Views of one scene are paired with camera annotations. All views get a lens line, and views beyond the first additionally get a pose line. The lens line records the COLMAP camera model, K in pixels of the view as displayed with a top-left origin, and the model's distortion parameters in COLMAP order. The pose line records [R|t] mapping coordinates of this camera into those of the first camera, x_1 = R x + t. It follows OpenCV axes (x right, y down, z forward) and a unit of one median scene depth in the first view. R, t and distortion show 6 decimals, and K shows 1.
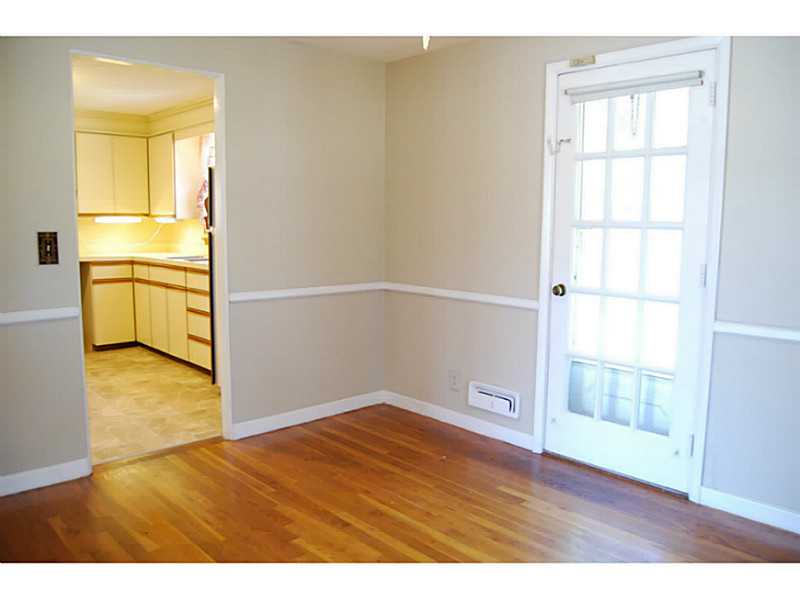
lens RADIAL K [[633.1, 0, 409.5], [0, 633.1, 299.6], [0, 0, 1]] dist [-0.081279, 0.002366]
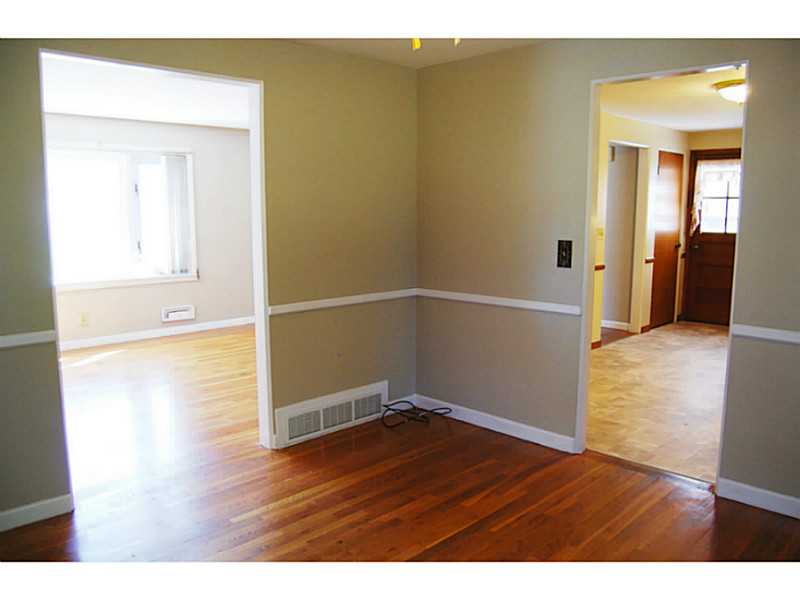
lens RADIAL K [[633.1, 0, 409.5], [0, 633.1, 300.1], [0, 0, 1]] dist [-0.081279, 0.002366]
pose [[0.038050, 0.130361, -0.990736, 0.620917], [-0.127383, 0.983998, 0.124583, -0.108580], [0.991123, 0.121463, 0.054047, 0.640384]]
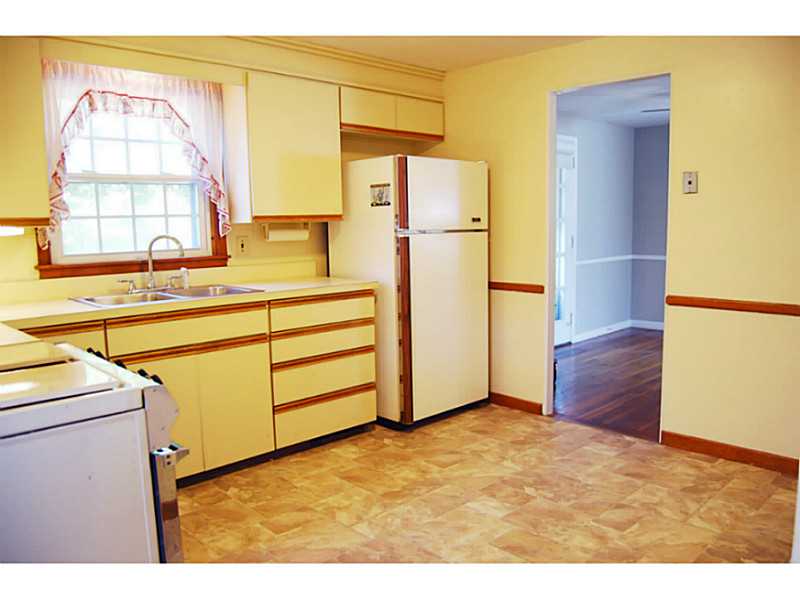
lens RADIAL K [[633.1, 0, 409.5], [0, 633.1, 299.6], [0, 0, 1]] dist [-0.081279, 0.002366]
pose [[-0.020008, -0.127827, 0.991595, -1.744176], [0.138925, 0.981816, 0.129370, -0.201858], [-0.990101, 0.140346, -0.001886, 1.546244]]
